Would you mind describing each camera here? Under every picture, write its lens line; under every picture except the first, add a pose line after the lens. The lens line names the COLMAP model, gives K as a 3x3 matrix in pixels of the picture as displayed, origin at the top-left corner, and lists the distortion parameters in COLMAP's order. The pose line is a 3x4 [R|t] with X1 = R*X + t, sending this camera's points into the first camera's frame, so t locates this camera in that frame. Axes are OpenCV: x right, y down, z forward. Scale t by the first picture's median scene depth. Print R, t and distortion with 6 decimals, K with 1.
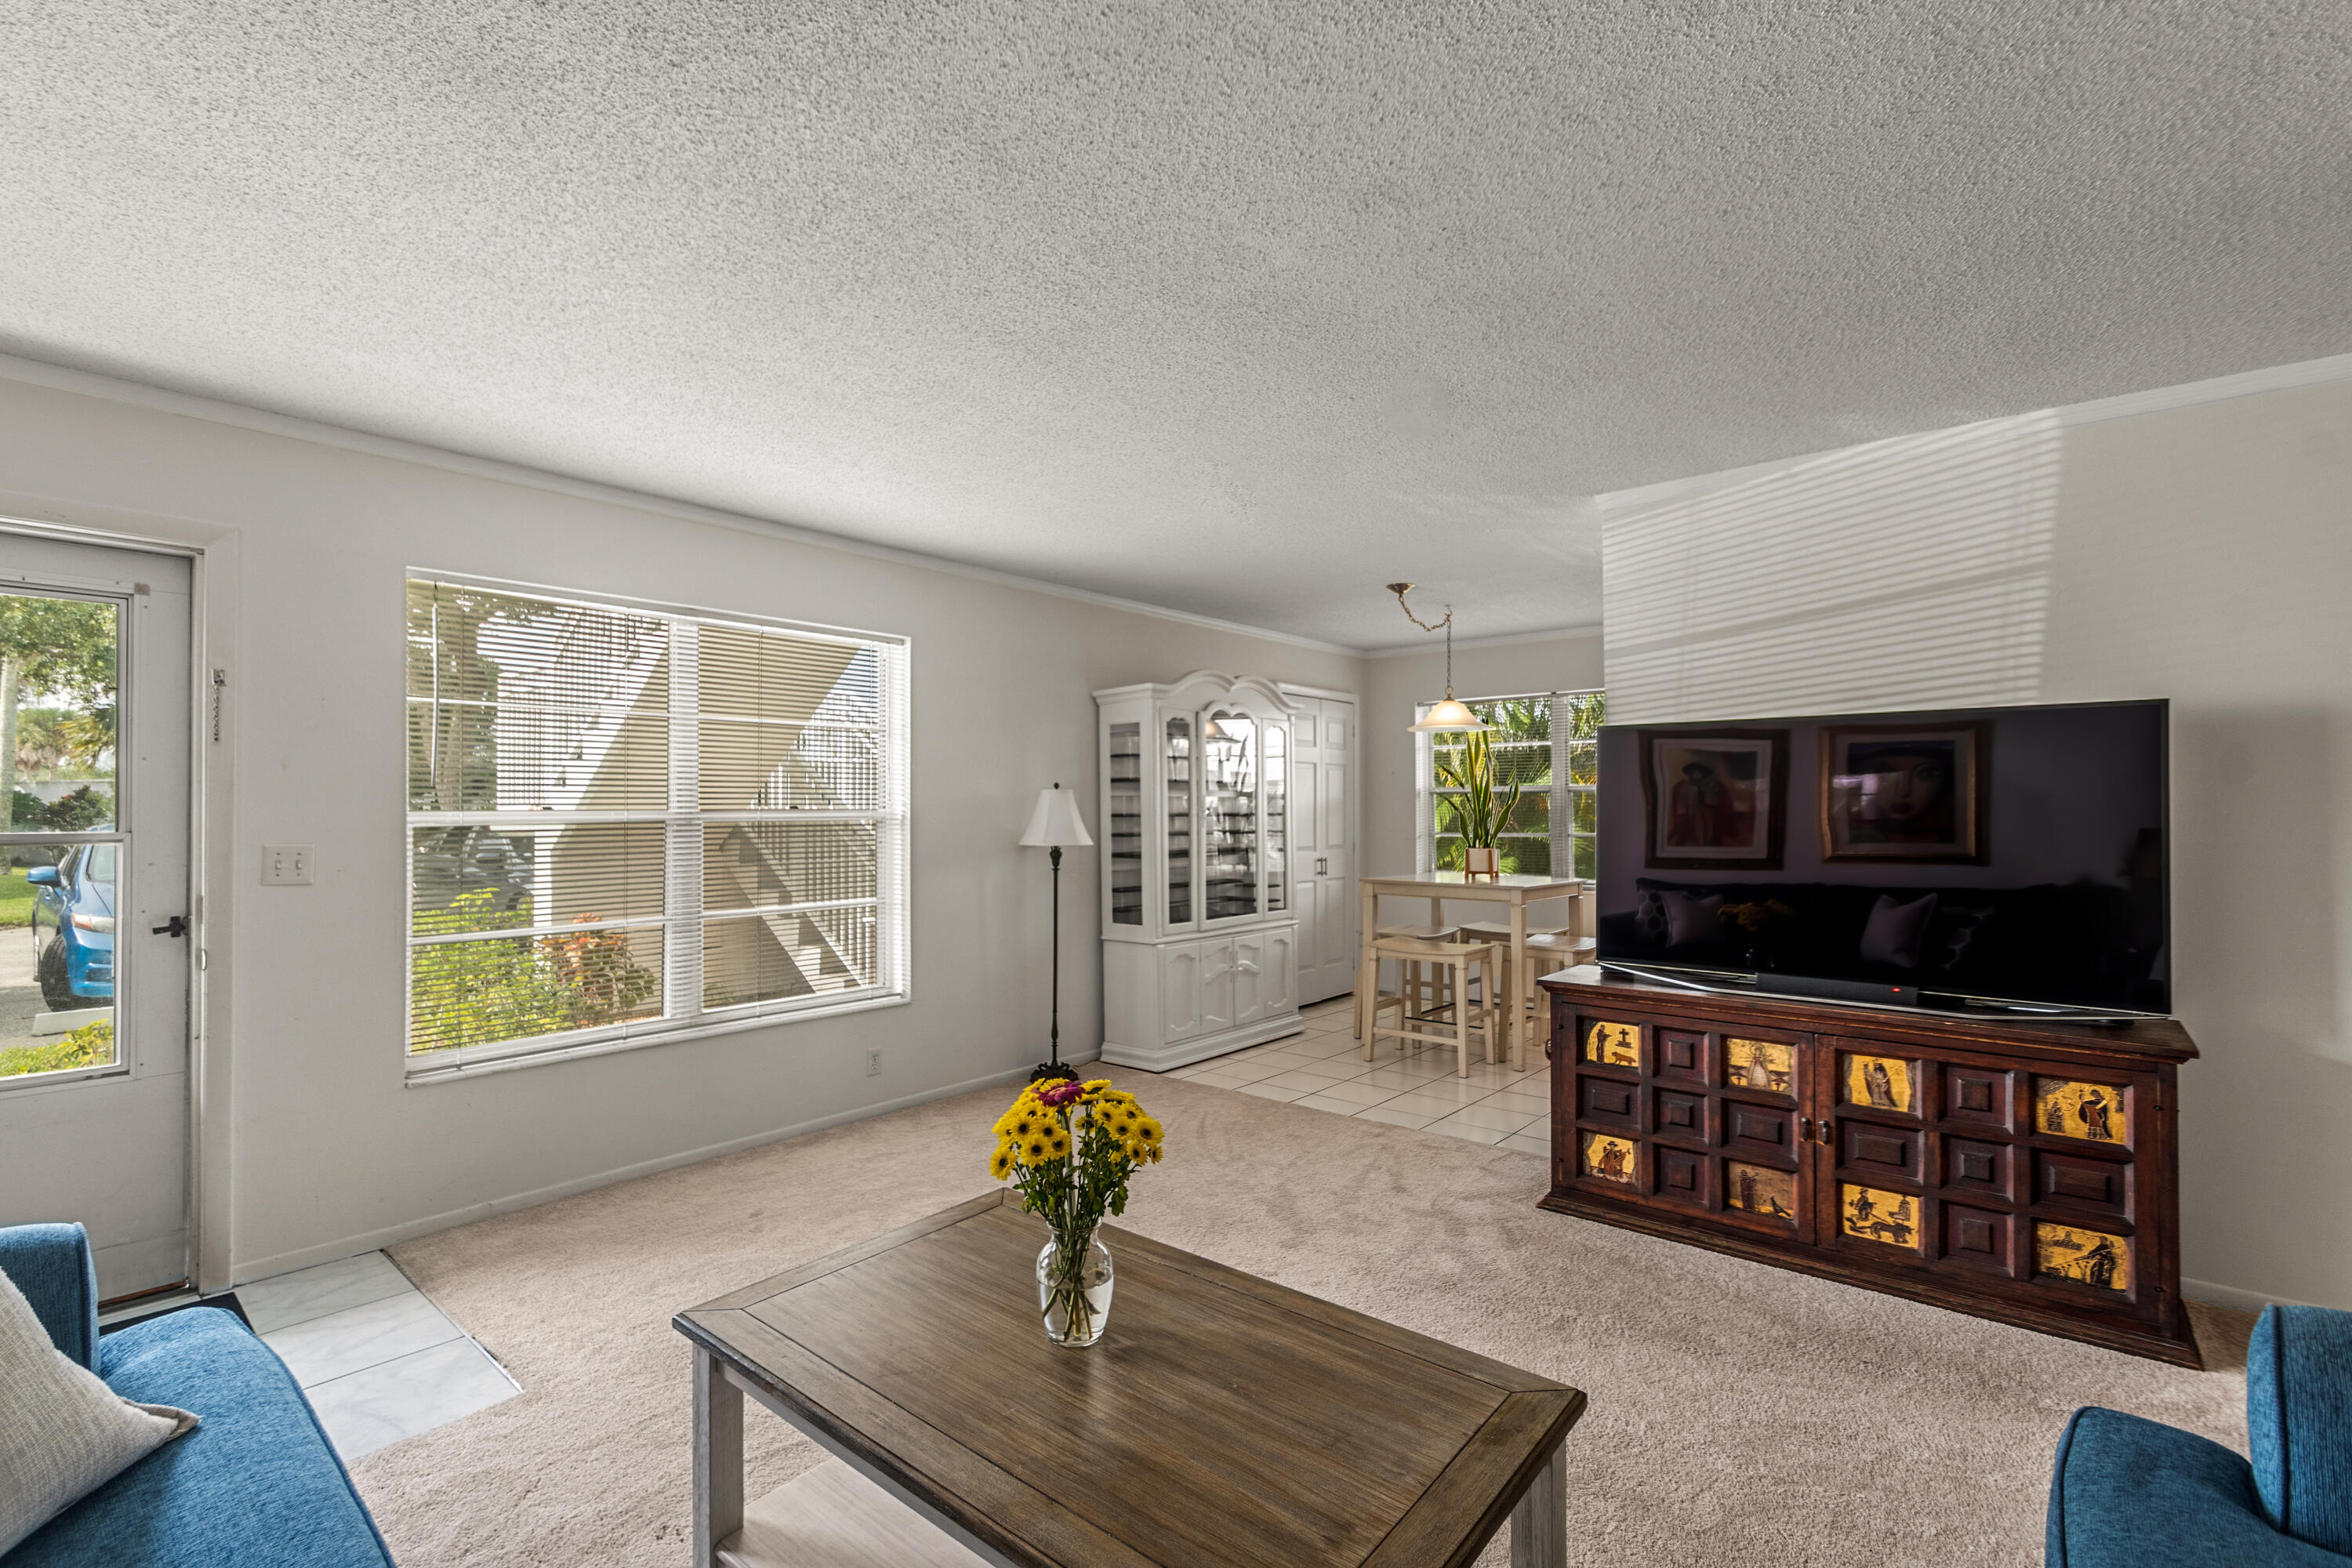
lens RADIAL K [[1051.7, 0, 1129.3], [0, 1051.7, 796.7], [0, 0, 1]] dist [-0.002097, -0.000353]
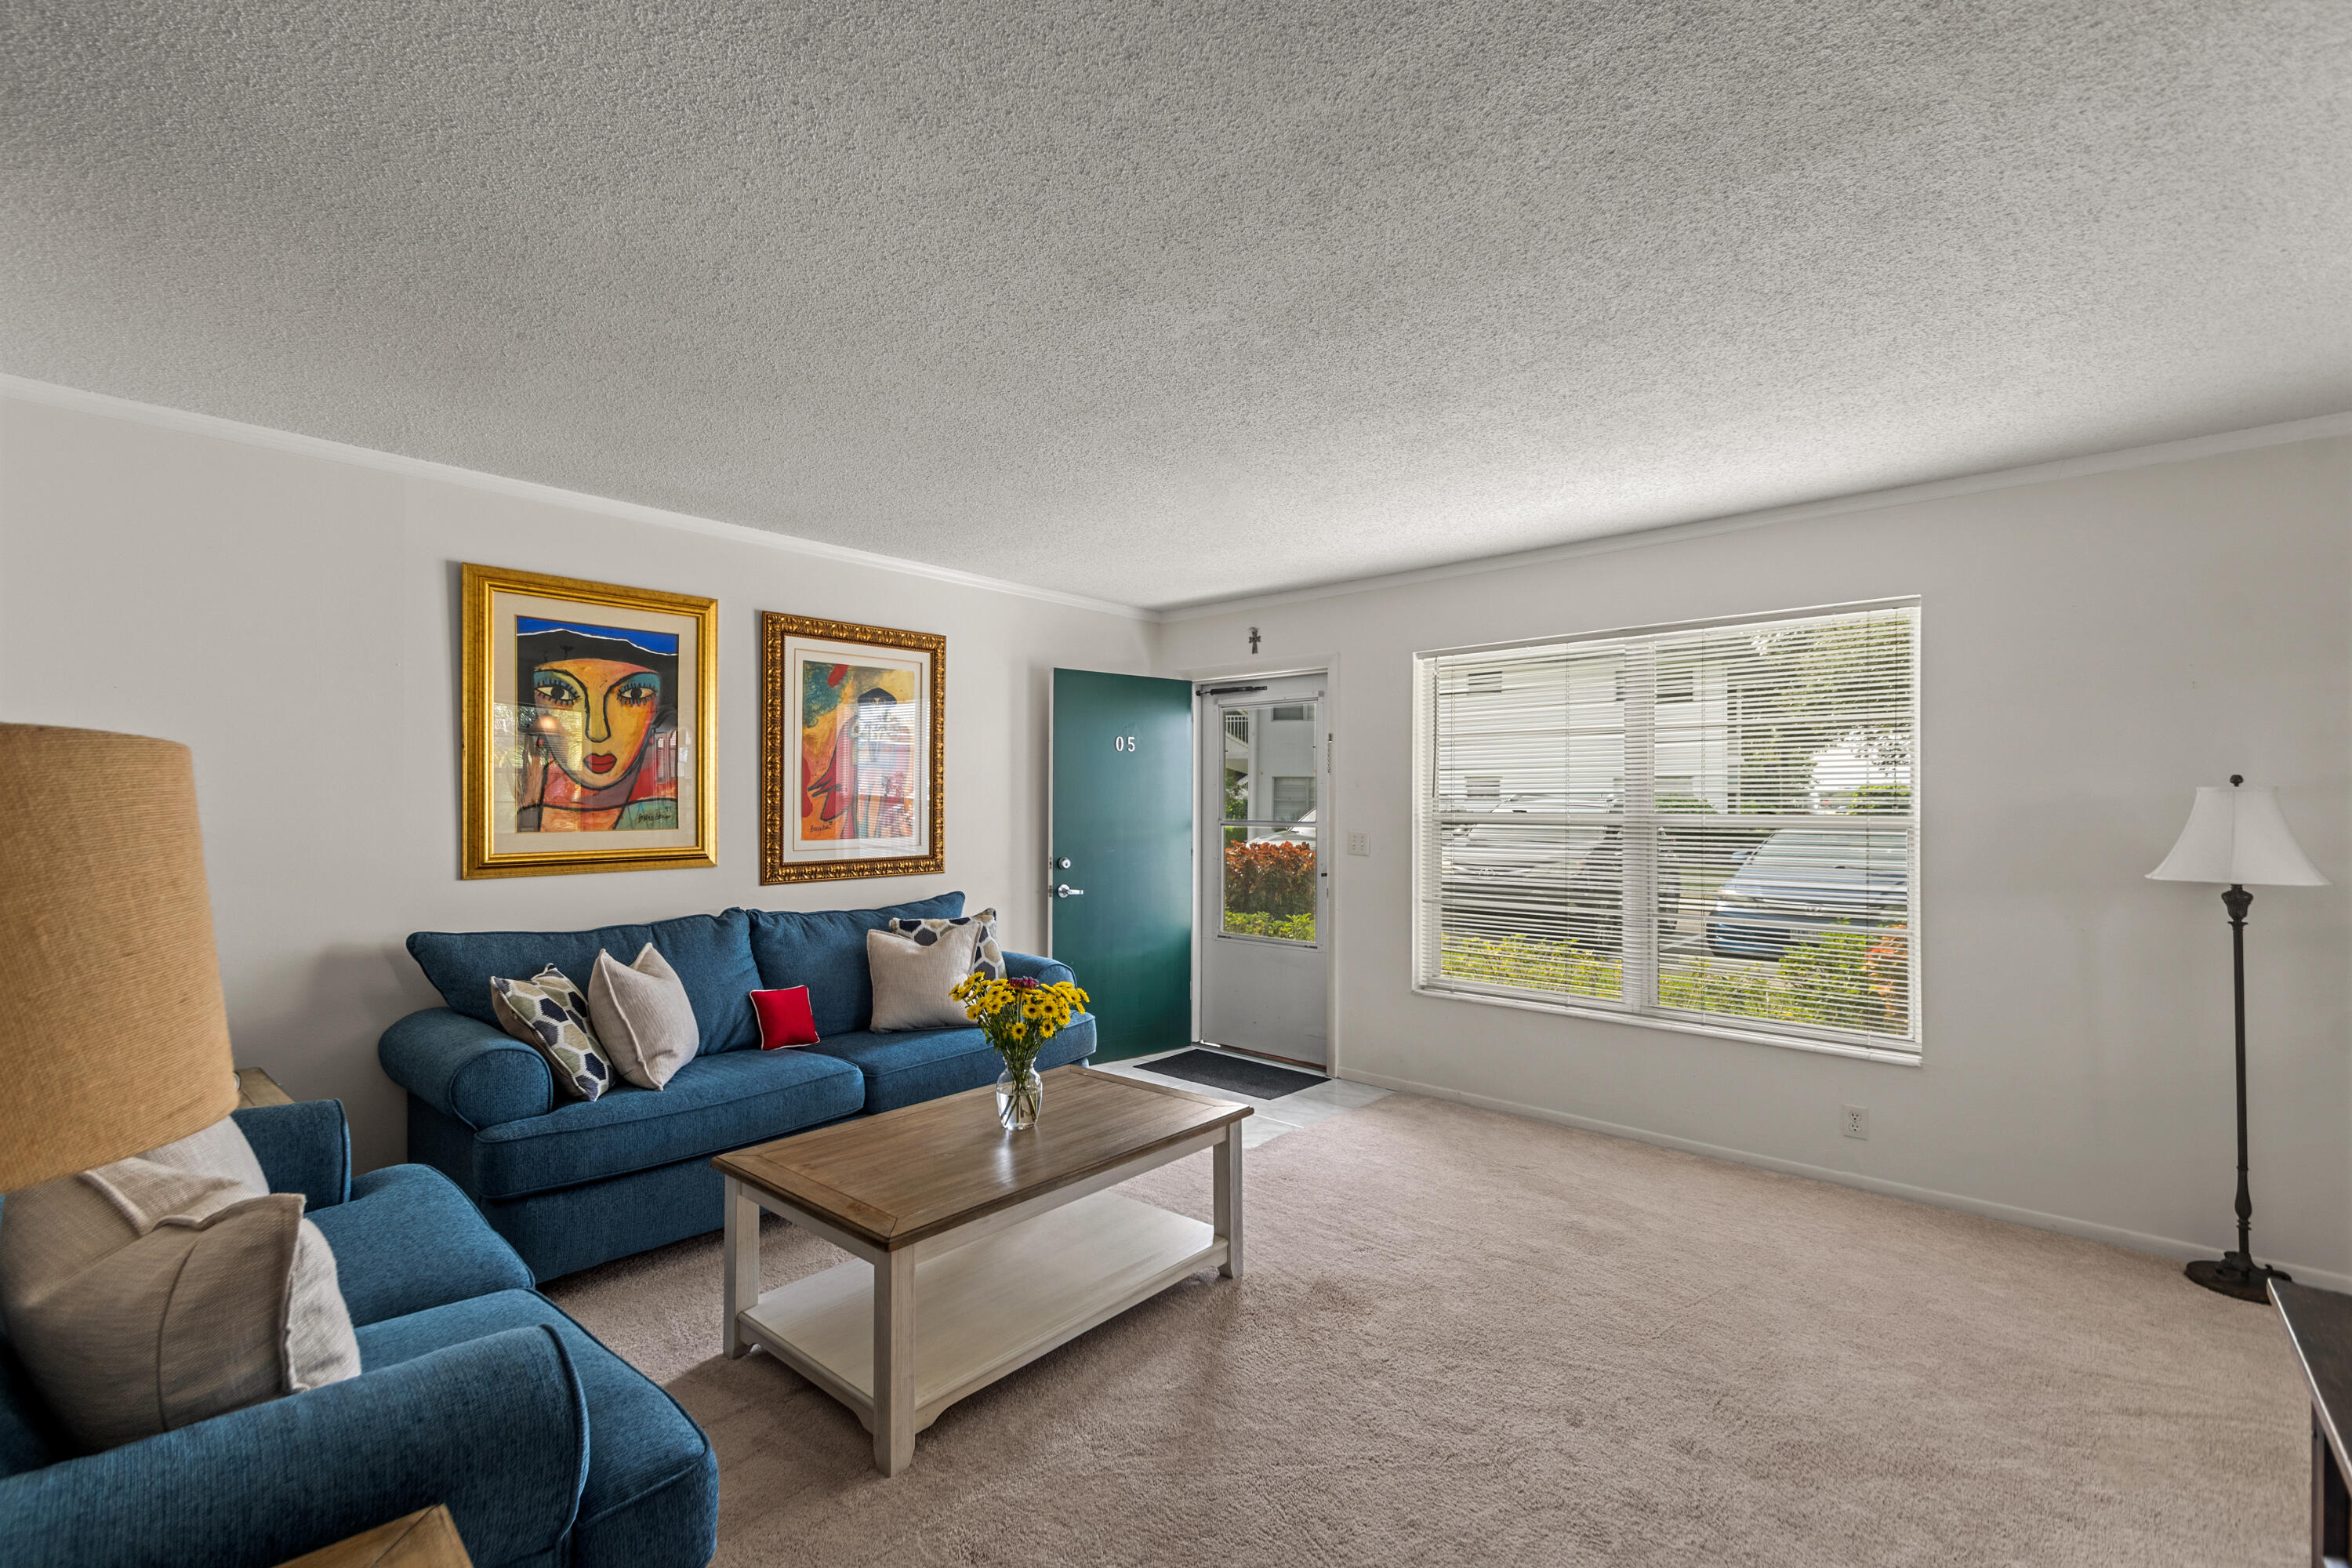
lens RADIAL K [[1023.4, 0, 1122.5], [0, 1023.4, 799.4], [0, 0, 1]] dist [0.013122, 0.000086]
pose [[-0.027511, -0.003683, -0.999615, 0.527667], [0.005952, 0.999975, -0.003848, -0.001527], [0.999604, -0.006056, -0.027488, 0.402564]]
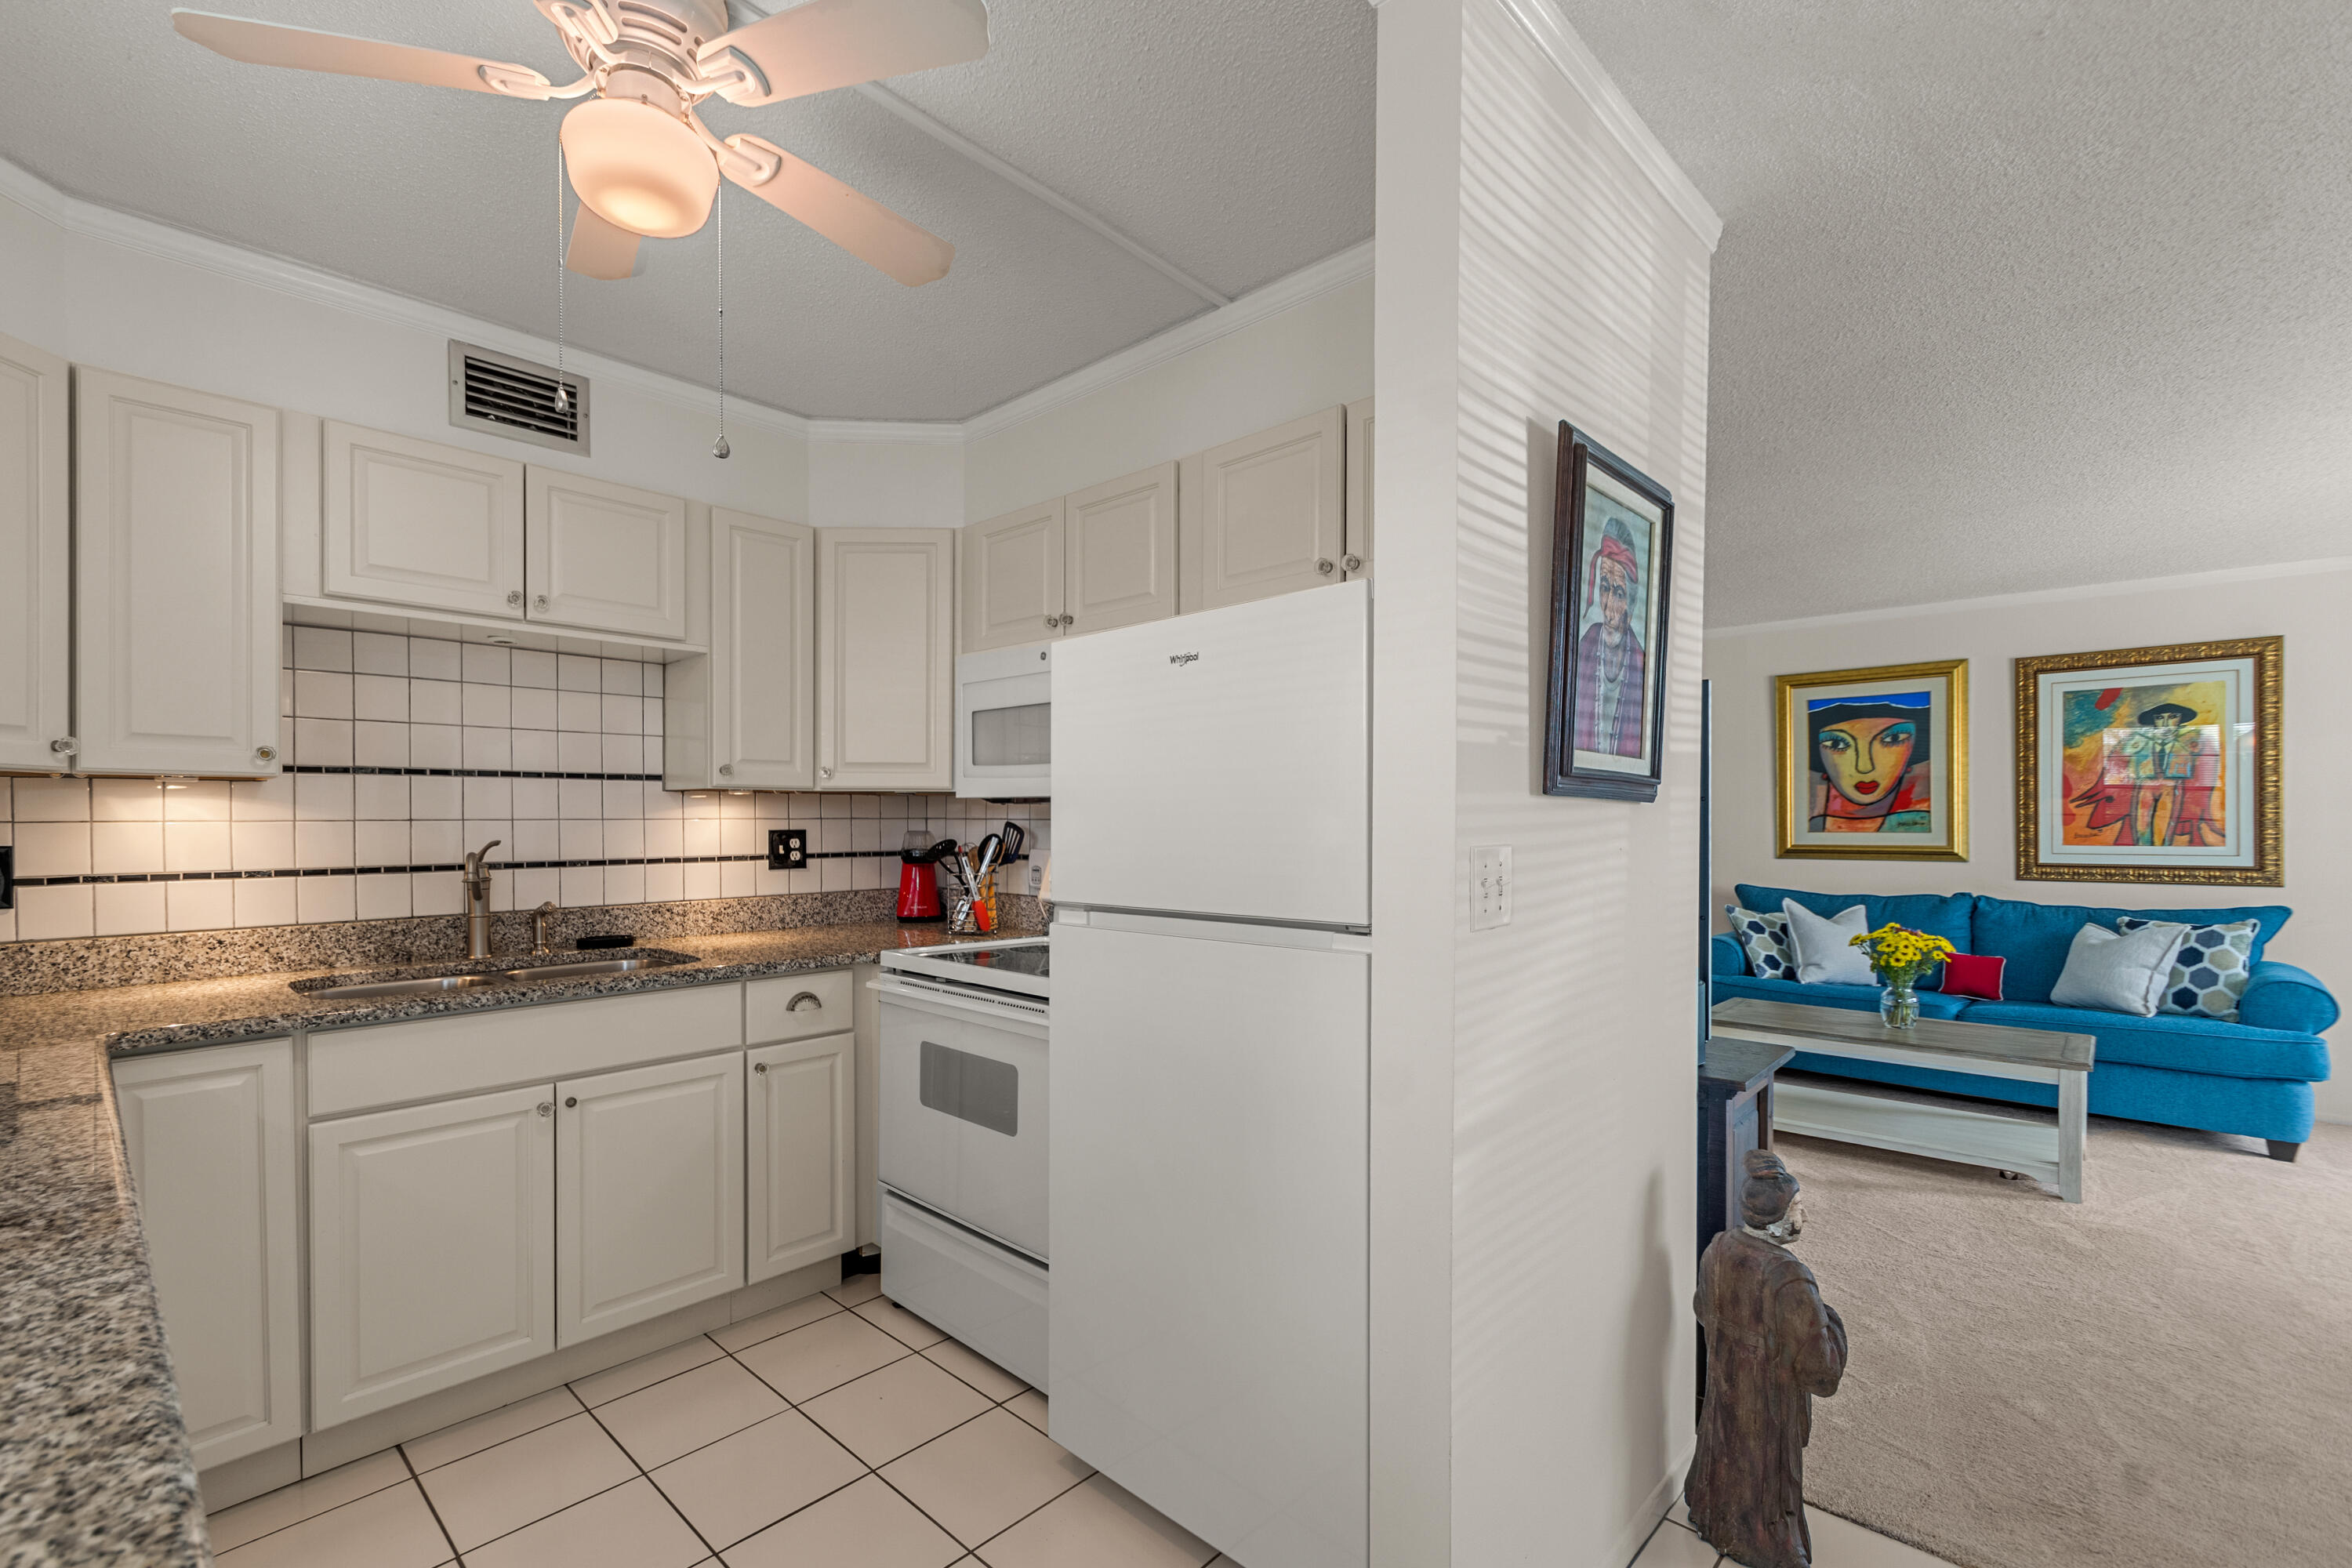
lens RADIAL K [[1036.7, 0, 1127.6], [0, 1036.7, 820.0], [0, 0, 1]] dist [0.014385, -0.008867]
pose [[-0.998875, -0.006068, 0.047041, 0.546554], [-0.006577, 0.999921, -0.010683, 0.020046], [-0.046972, -0.010980, -0.998836, 1.174696]]
